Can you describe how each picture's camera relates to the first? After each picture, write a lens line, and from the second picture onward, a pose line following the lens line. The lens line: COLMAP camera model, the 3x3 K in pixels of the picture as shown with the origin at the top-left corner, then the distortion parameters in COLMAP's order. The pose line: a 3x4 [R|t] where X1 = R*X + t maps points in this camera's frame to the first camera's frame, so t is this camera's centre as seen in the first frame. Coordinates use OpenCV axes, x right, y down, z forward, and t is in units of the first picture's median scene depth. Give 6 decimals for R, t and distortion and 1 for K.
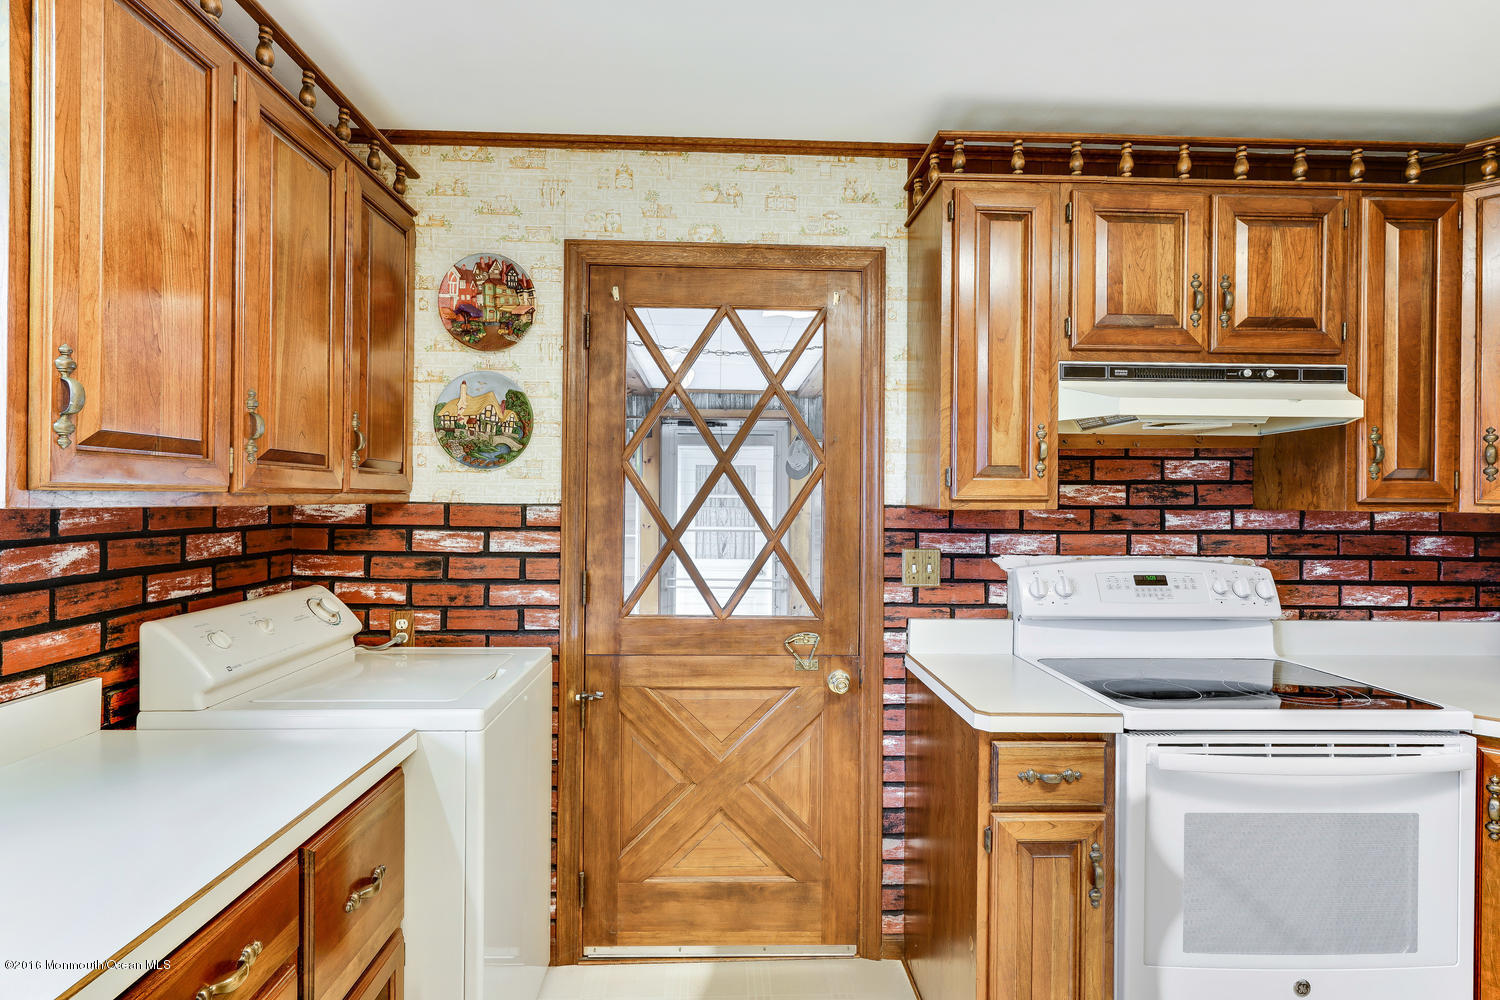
lens RADIAL K [[739.0, 0, 732.3], [0, 739.0, 499.8], [0, 0, 1]] dist [0.003095, 0.000078]
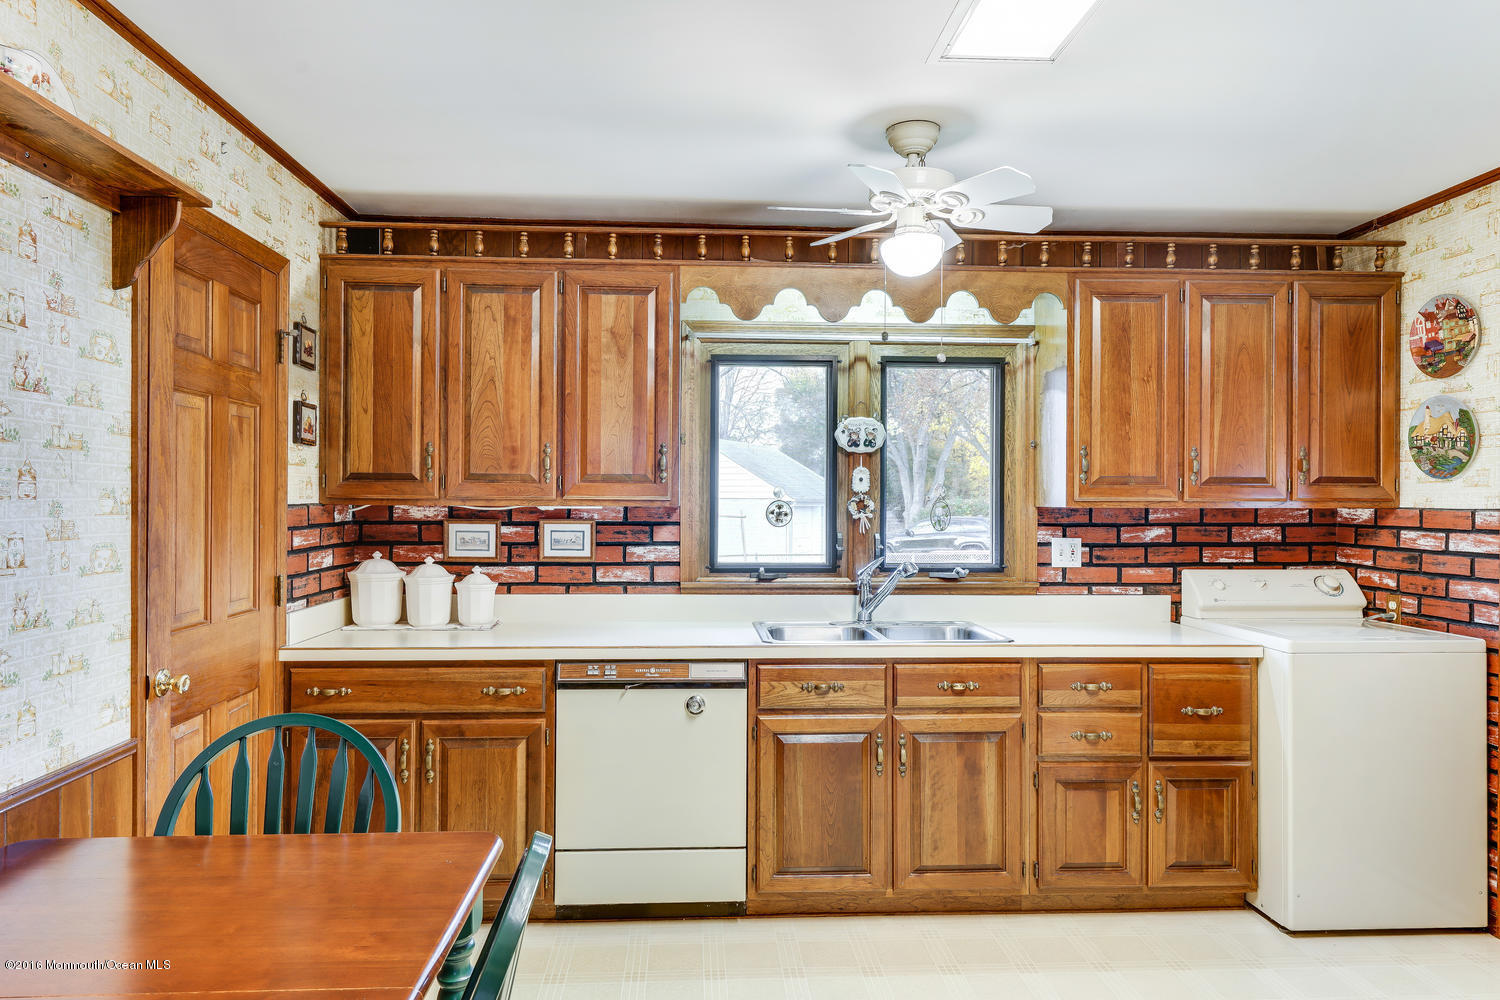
lens RADIAL K [[981.3, 0, 743.3], [0, 981.3, 500.1], [0, 0, 1]] dist [0.006398, -0.002301]
pose [[0.021238, -0.010234, -0.999722, 1.185320], [-0.005112, 0.999933, -0.010345, 0.012985], [0.999761, 0.005330, 0.021184, -0.132480]]
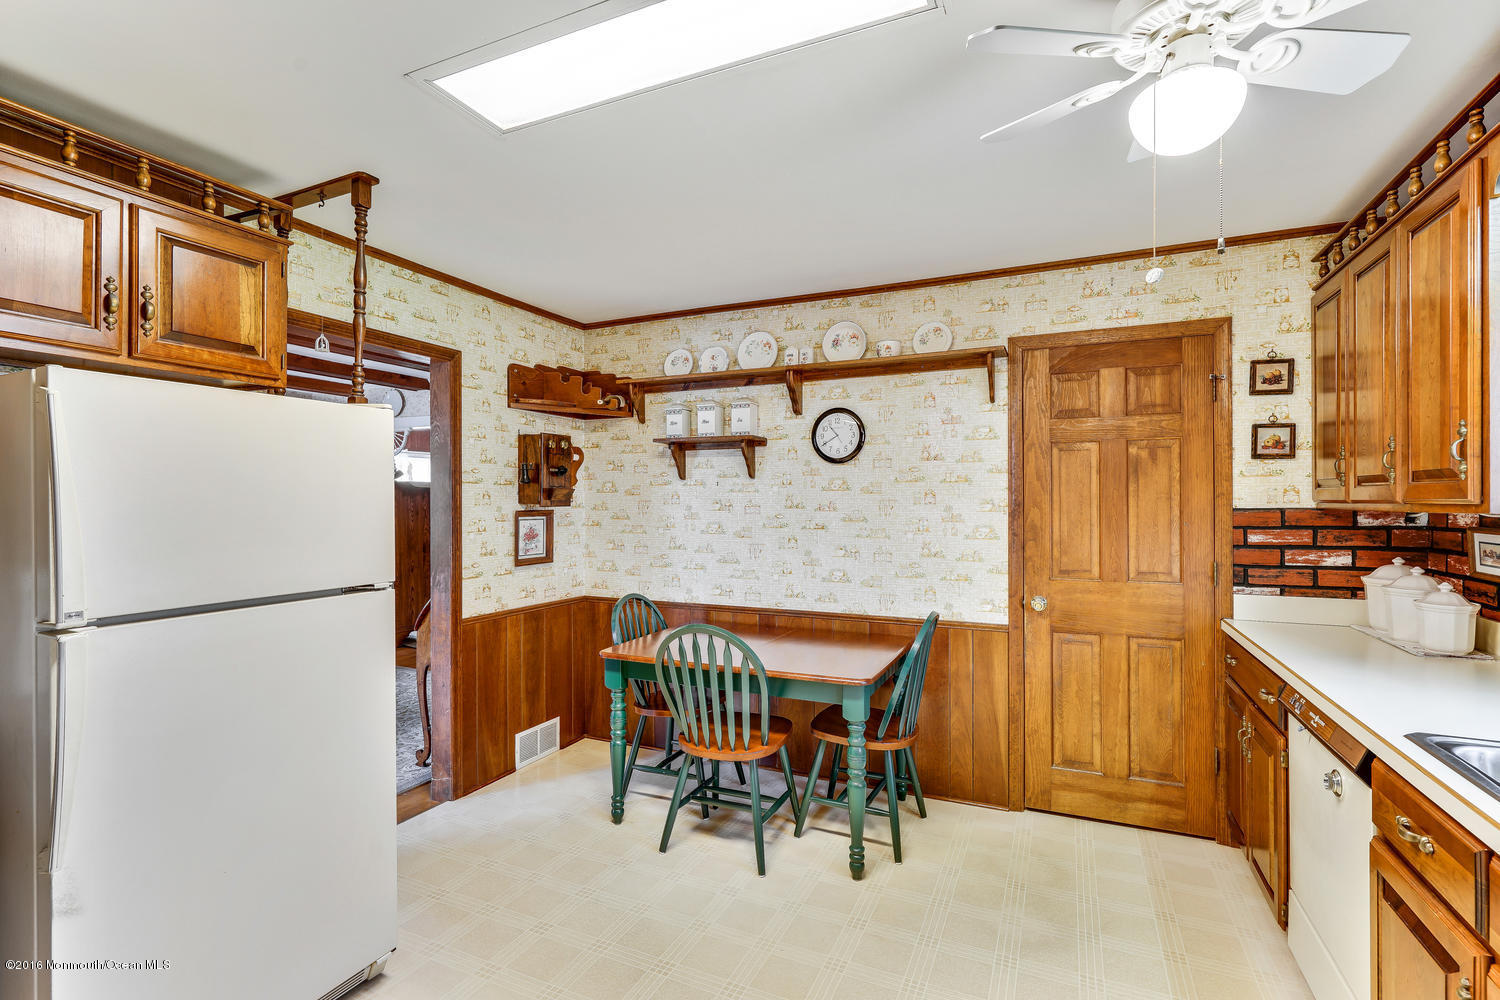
lens RADIAL K [[687.1, 0, 742.9], [0, 687.1, 500.3], [0, 0, 1]] dist [-0.003710, -0.000259]
pose [[-0.888090, -0.008464, 0.459592, -0.037779], [-0.008009, 0.999964, 0.002939, -0.003538], [-0.459601, -0.001071, -0.888125, 0.783032]]
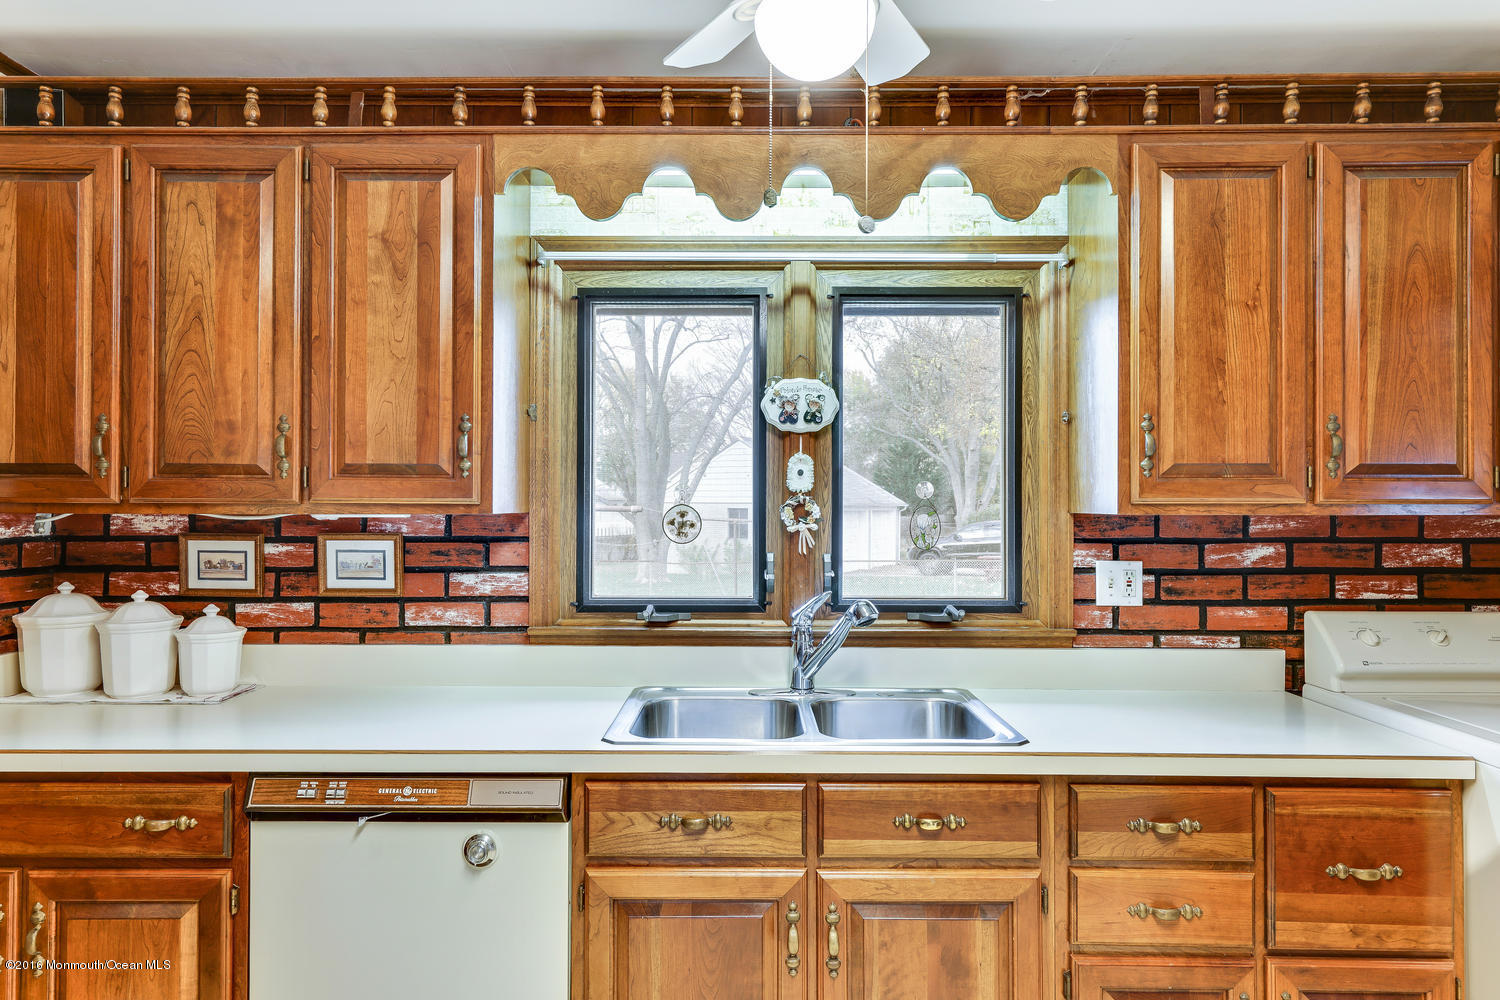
lens RADIAL K [[930.8, 0, 746.6], [0, 930.8, 500.0], [0, 0, 1]] dist [0.006734, -0.002052]
pose [[-0.042277, -0.015397, -0.998987, 0.539775], [-0.003216, 0.999878, -0.015274, 0.006384], [0.999101, 0.002566, -0.042321, 0.096959]]
